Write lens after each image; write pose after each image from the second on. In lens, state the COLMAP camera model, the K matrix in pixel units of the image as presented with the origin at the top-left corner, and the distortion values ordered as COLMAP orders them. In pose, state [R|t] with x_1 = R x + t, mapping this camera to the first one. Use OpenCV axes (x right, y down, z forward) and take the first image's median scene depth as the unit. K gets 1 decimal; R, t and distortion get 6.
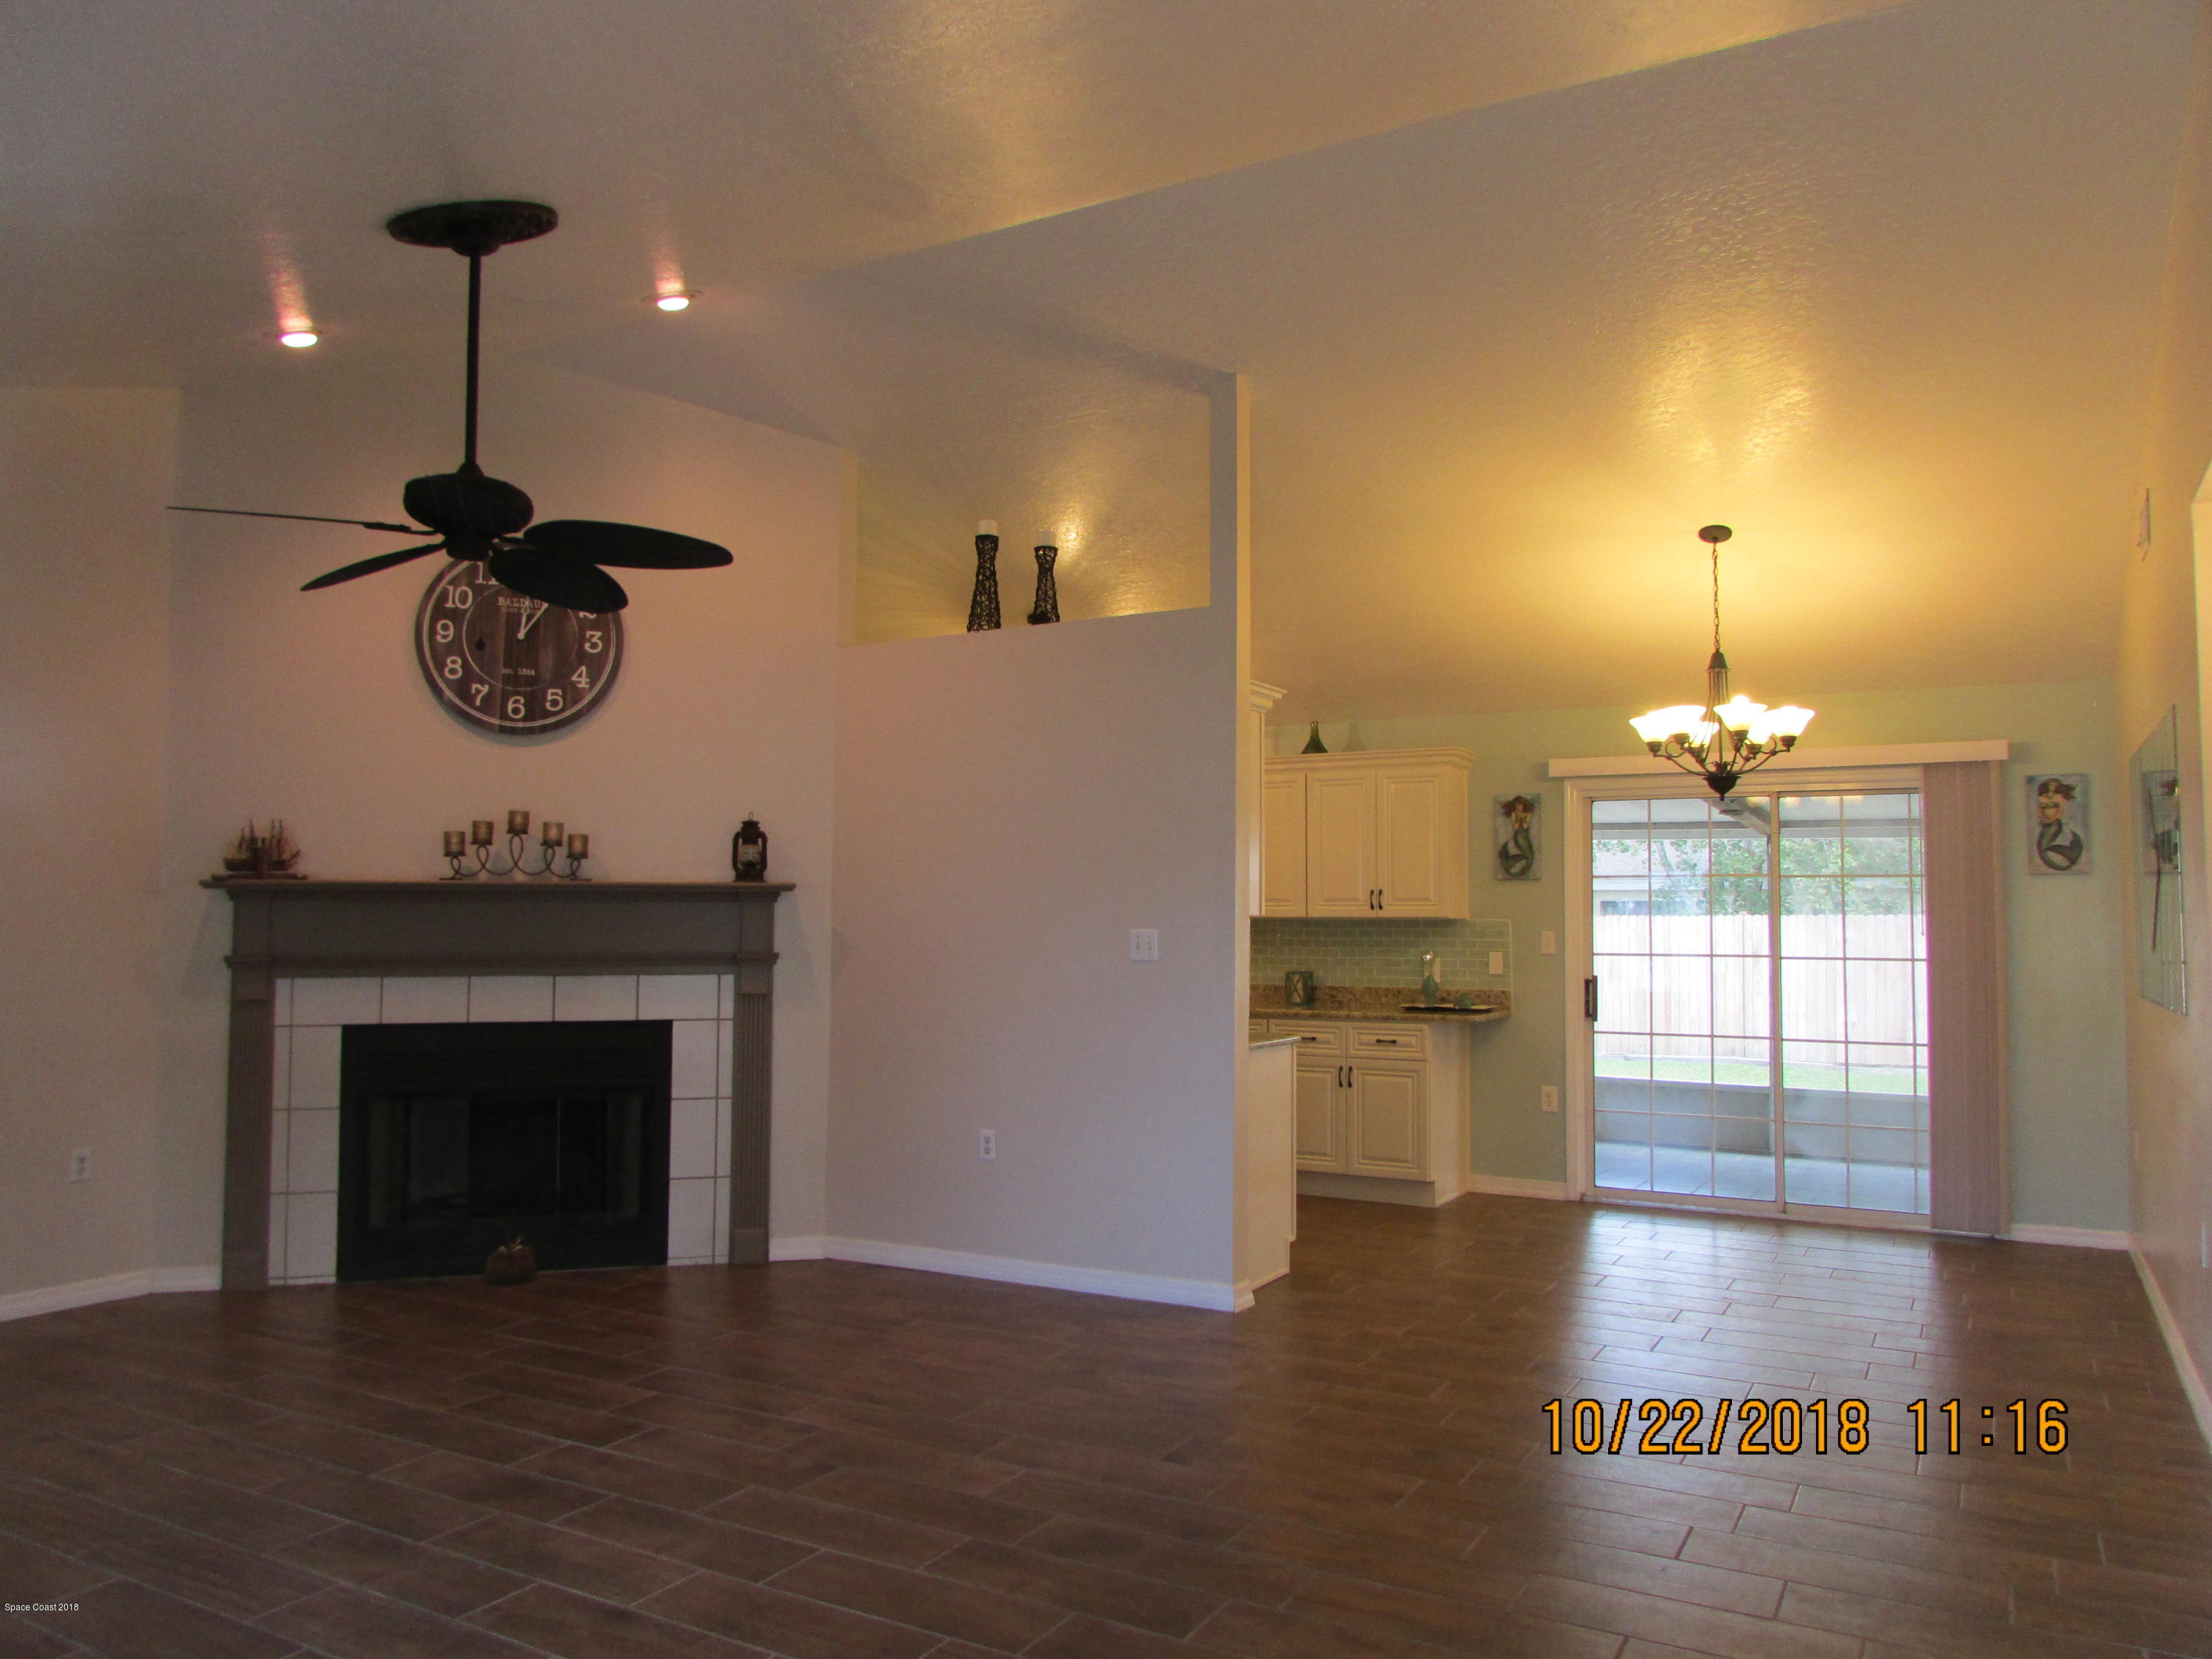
lens RADIAL K [[1527.9, 0, 1099.0], [0, 1527.9, 825.7], [0, 0, 1]] dist [-0.020064, 0.005898]
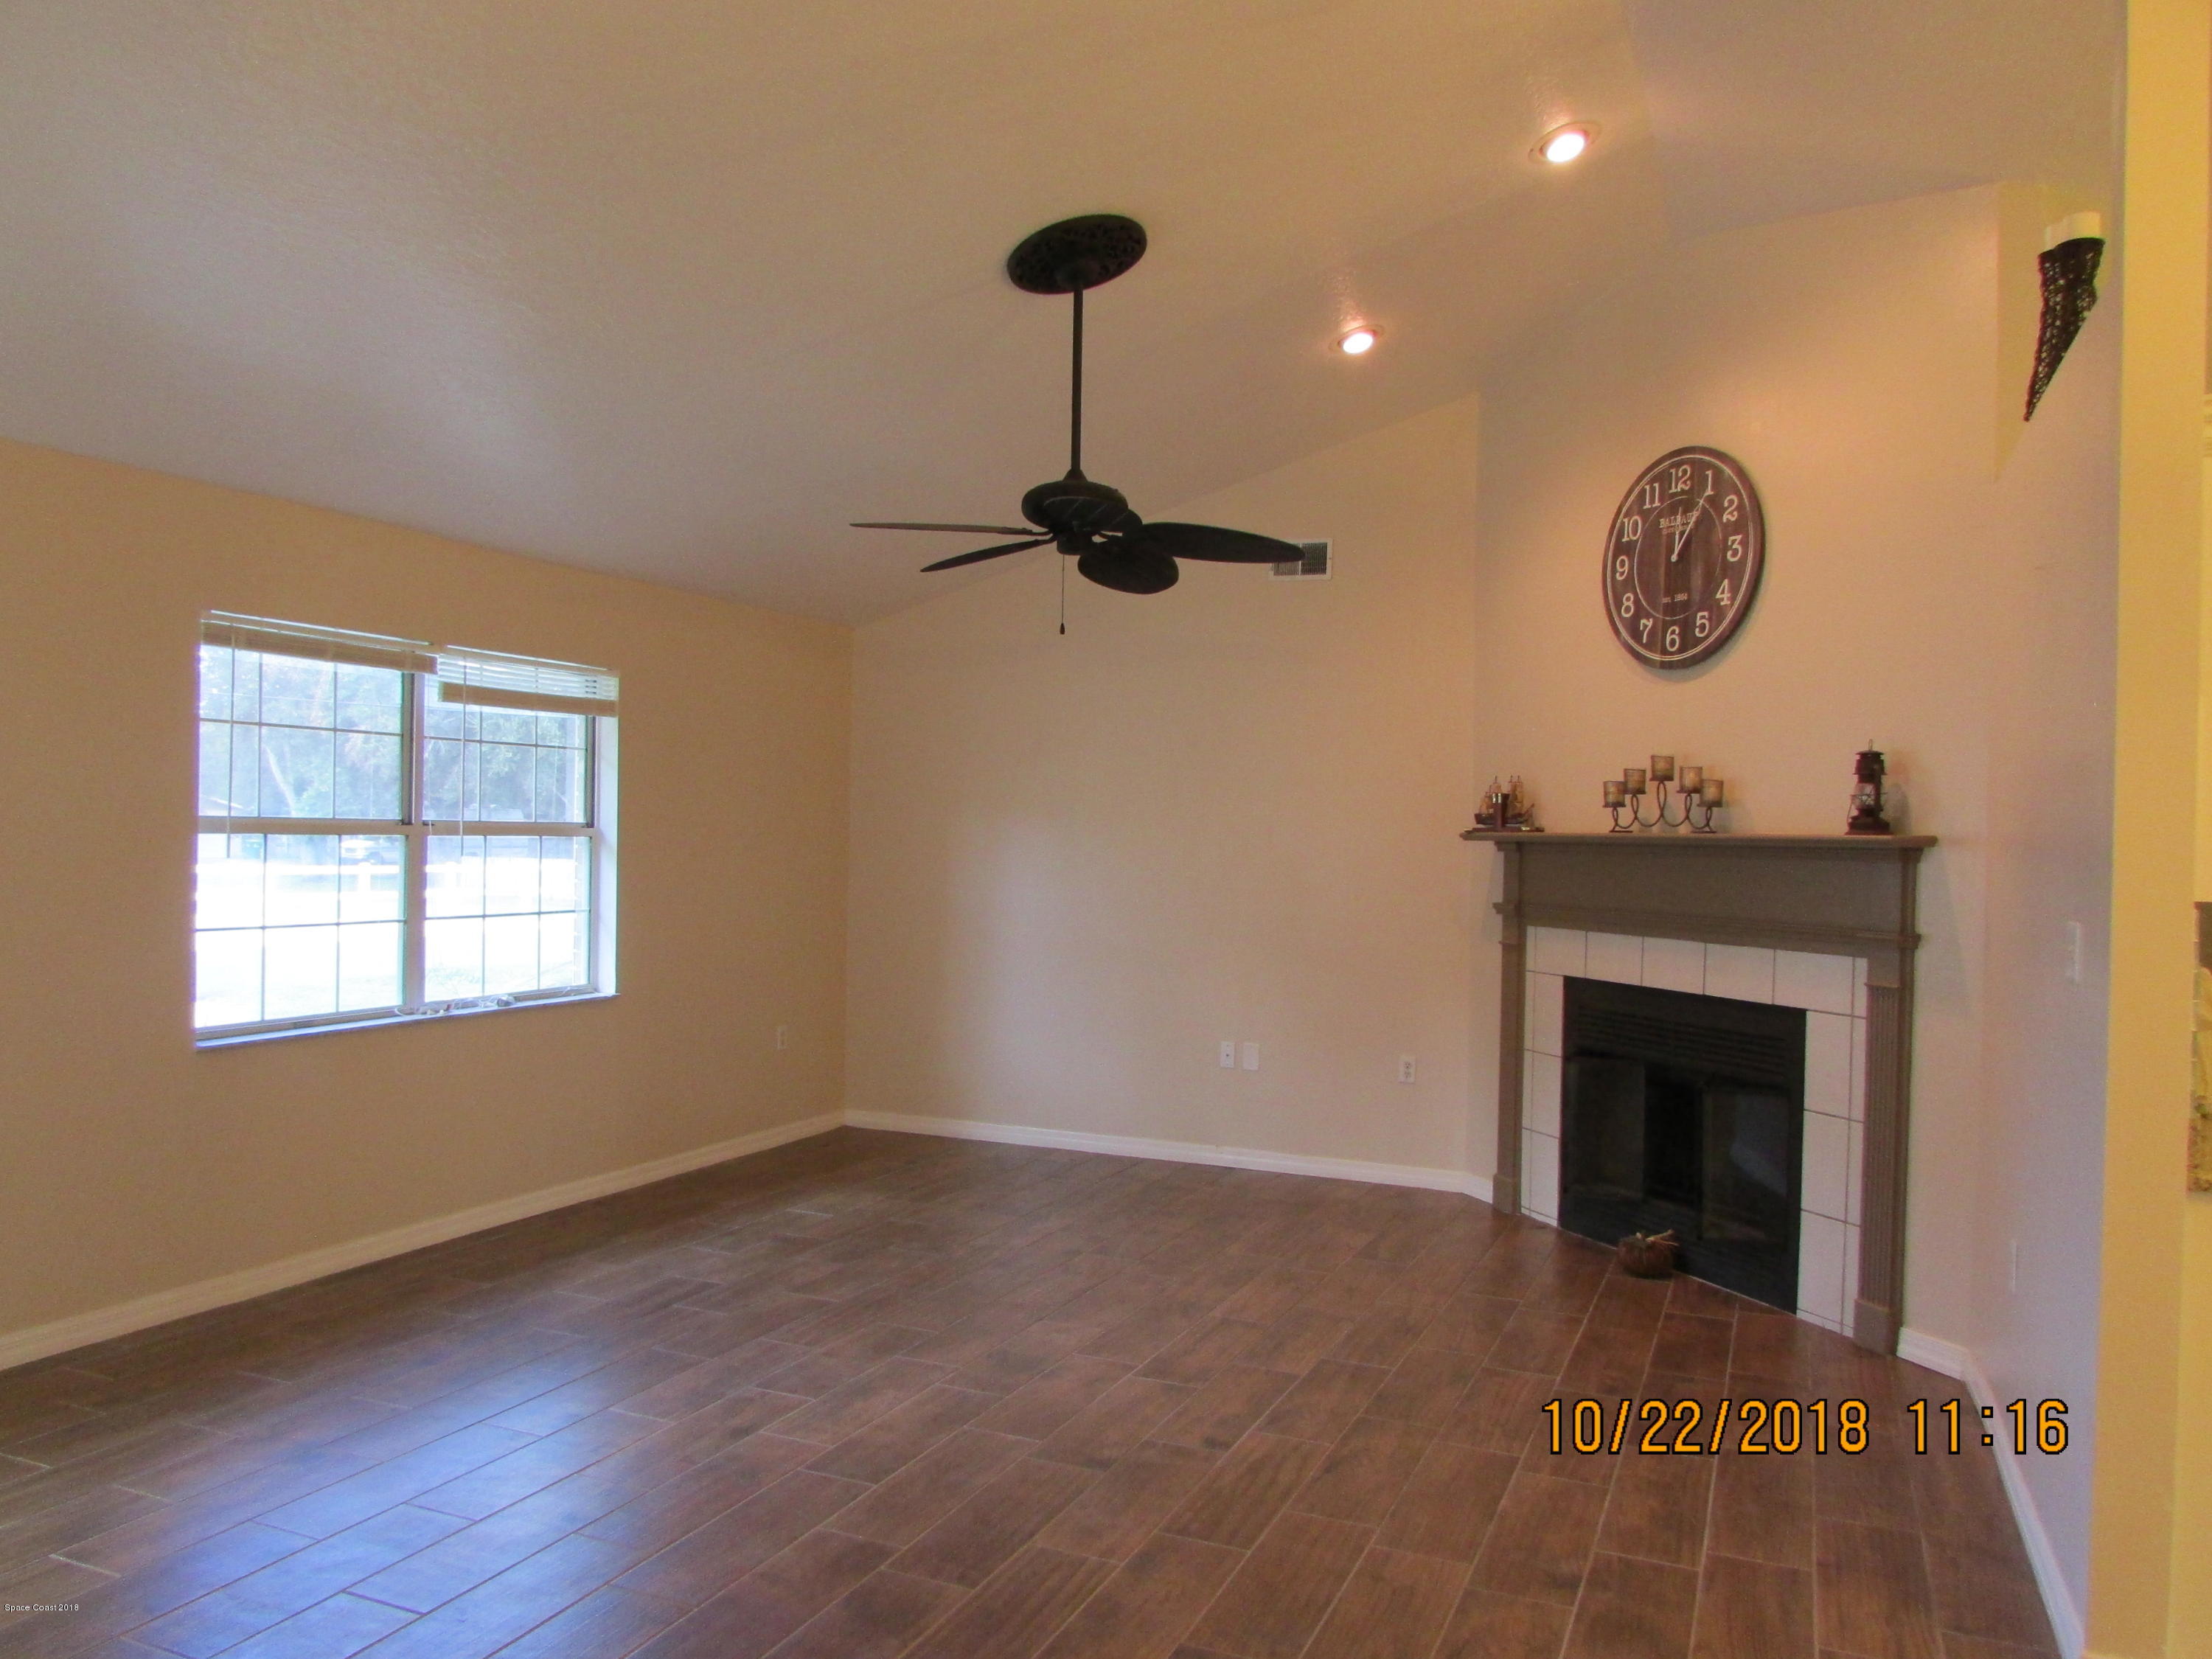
lens RADIAL K [[1527.9, 0, 1099.0], [0, 1527.9, 825.7], [0, 0, 1]] dist [-0.020064, 0.005898]
pose [[0.161282, -0.005353, -0.986894, 0.443714], [0.031604, 0.999500, -0.000256, 0.021289], [0.986402, -0.031148, 0.161370, 0.523172]]
